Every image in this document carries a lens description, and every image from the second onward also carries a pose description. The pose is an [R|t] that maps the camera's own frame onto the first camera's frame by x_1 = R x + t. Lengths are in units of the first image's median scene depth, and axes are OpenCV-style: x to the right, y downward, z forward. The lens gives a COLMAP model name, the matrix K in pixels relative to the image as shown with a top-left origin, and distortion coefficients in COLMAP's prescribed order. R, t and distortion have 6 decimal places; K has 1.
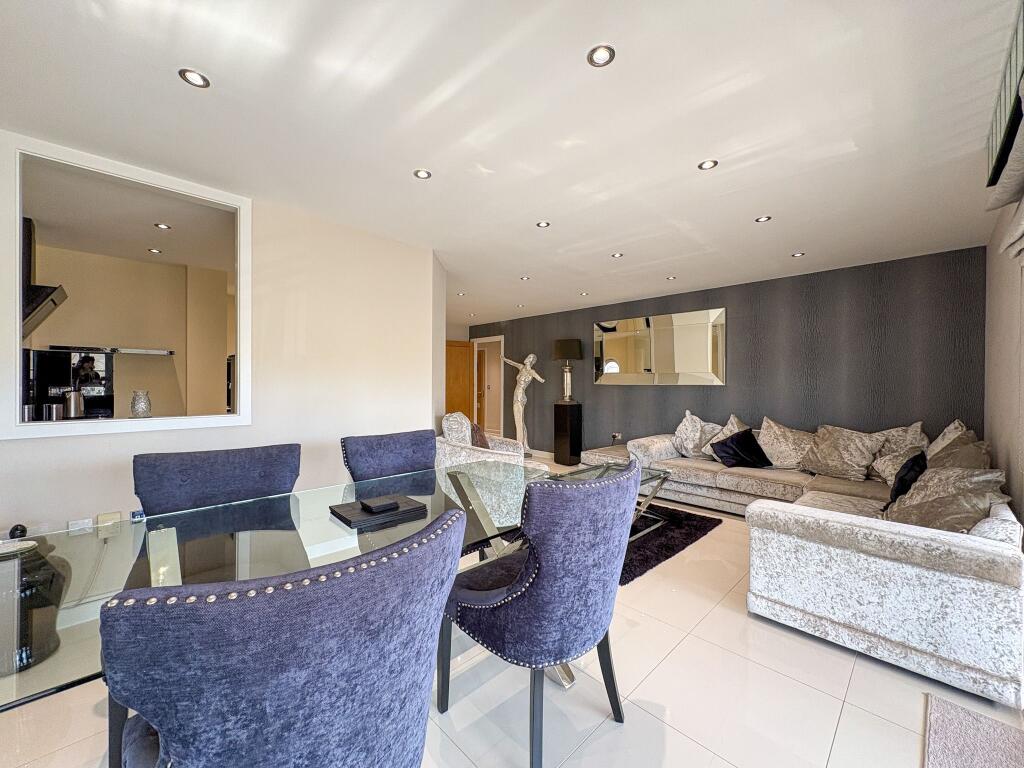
lens RADIAL K [[408.1, 0, 512.0], [0, 408.1, 384.0], [0, 0, 1]] dist [0.000097, 0.000165]
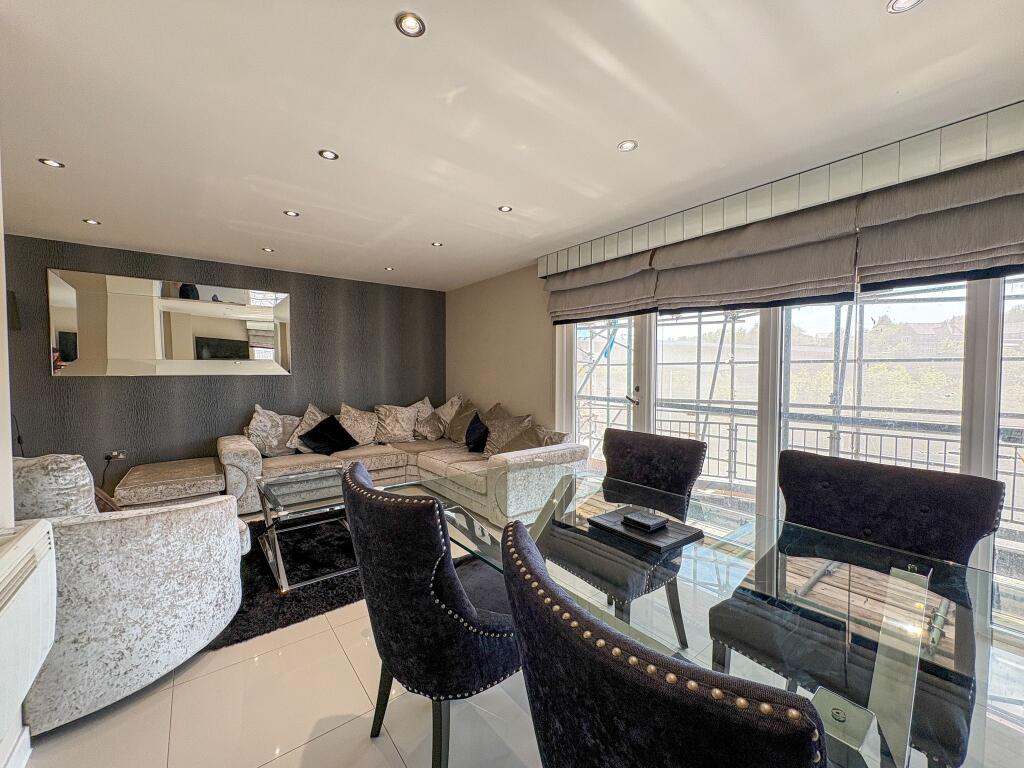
lens RADIAL K [[408.1, 0, 512.0], [0, 408.1, 384.0], [0, 0, 1]] dist [0.000097, 0.000165]
pose [[0.109791, -0.031721, 0.993448, -0.424570], [0.006315, 0.999493, 0.031216, -0.002775], [-0.993935, 0.002846, 0.109936, 0.413507]]
